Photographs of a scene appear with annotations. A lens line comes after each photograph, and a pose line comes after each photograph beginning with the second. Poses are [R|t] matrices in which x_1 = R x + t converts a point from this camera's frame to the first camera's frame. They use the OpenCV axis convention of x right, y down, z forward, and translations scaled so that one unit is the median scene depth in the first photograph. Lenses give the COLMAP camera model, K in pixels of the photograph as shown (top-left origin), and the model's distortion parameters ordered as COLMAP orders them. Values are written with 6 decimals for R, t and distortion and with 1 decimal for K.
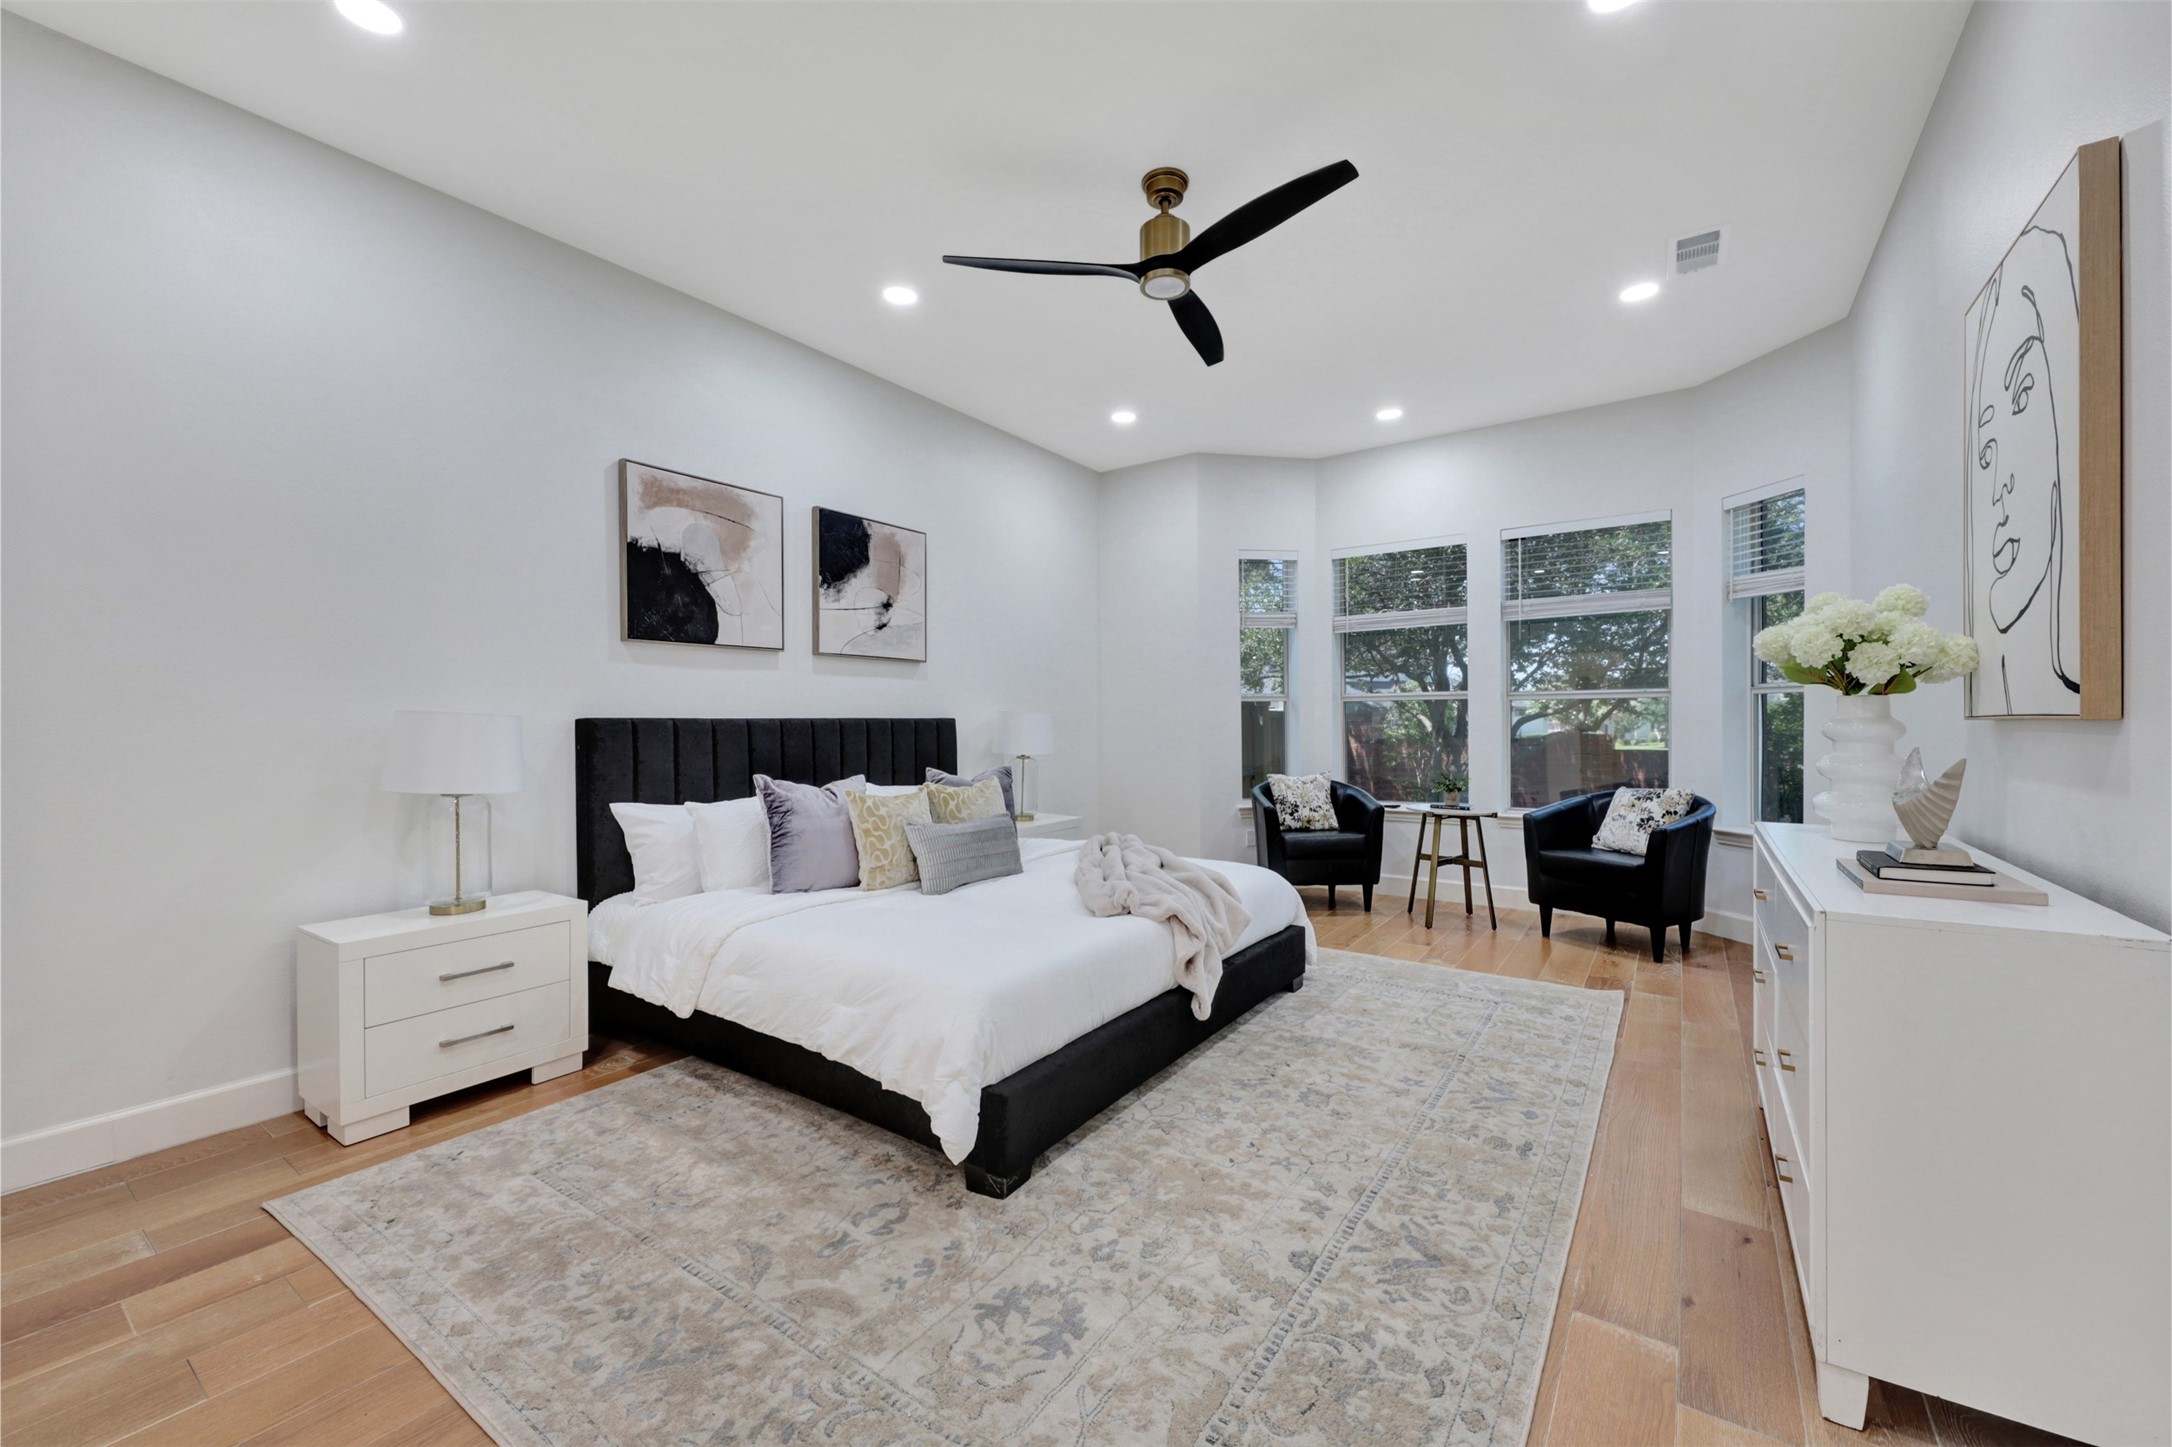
lens RADIAL K [[861.9, 0, 1109.1], [0, 861.9, 686.1], [0, 0, 1]] dist [0.008994, -0.000209]
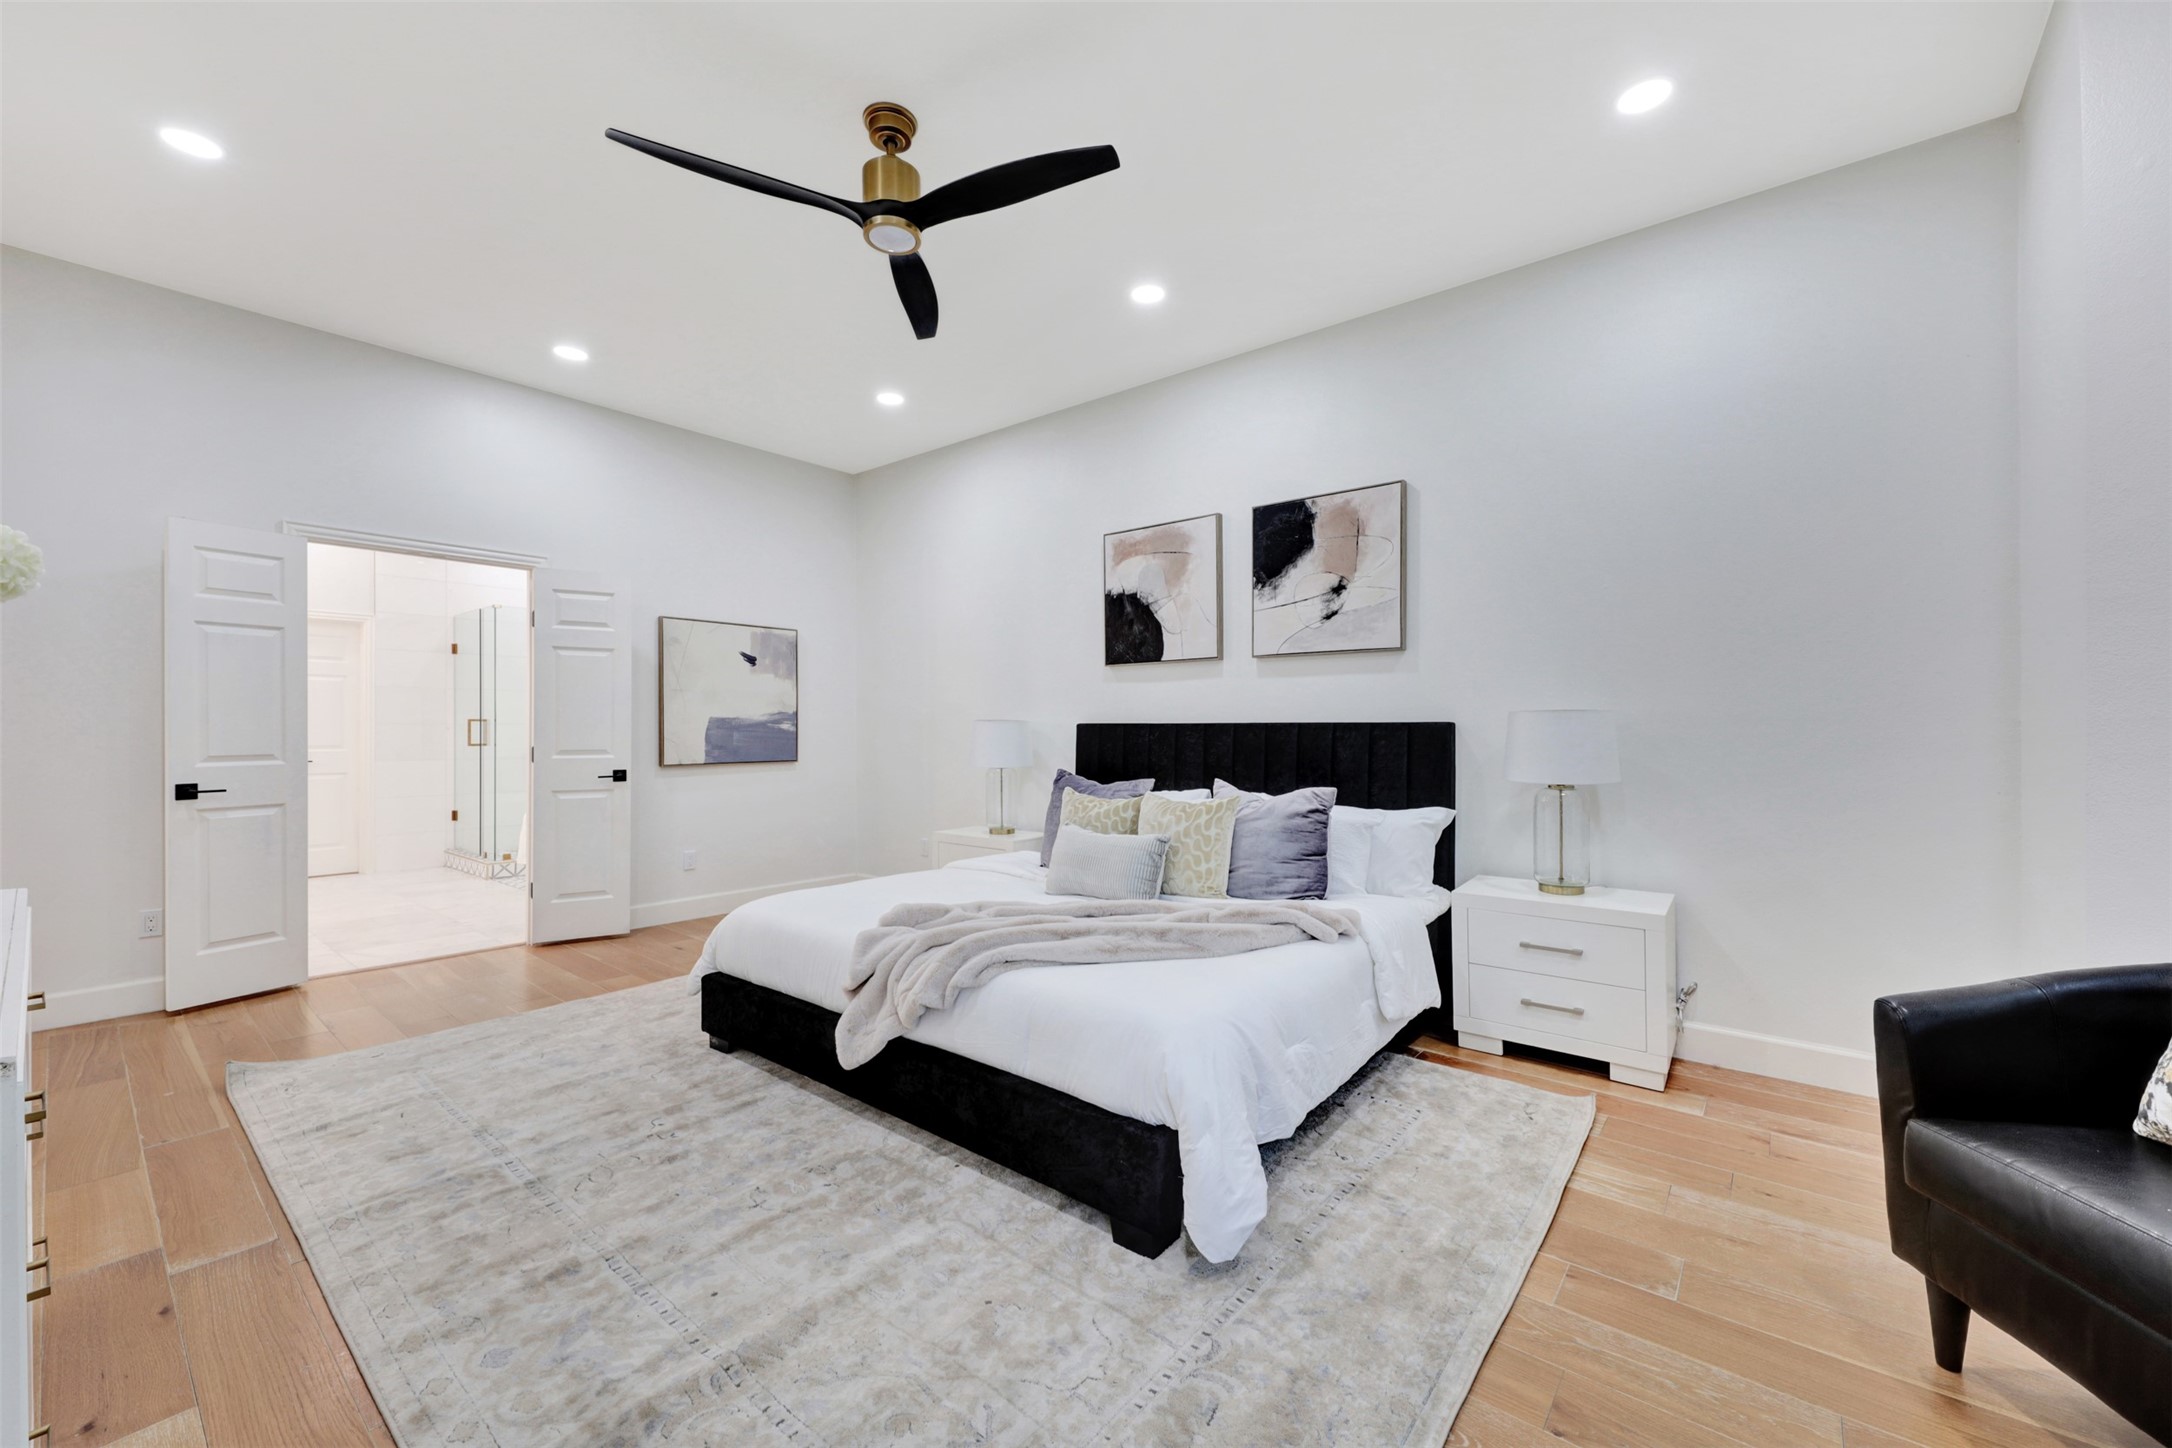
lens RADIAL K [[855.3, 0, 1110.9], [0, 855.3, 705.1], [0, 0, 1]] dist [0.001376, -0.000172]
pose [[-0.088686, -0.010457, -0.996005, 0.701933], [0.047665, 0.998755, -0.014730, 0.026299], [0.994918, -0.048781, -0.088077, 0.991324]]
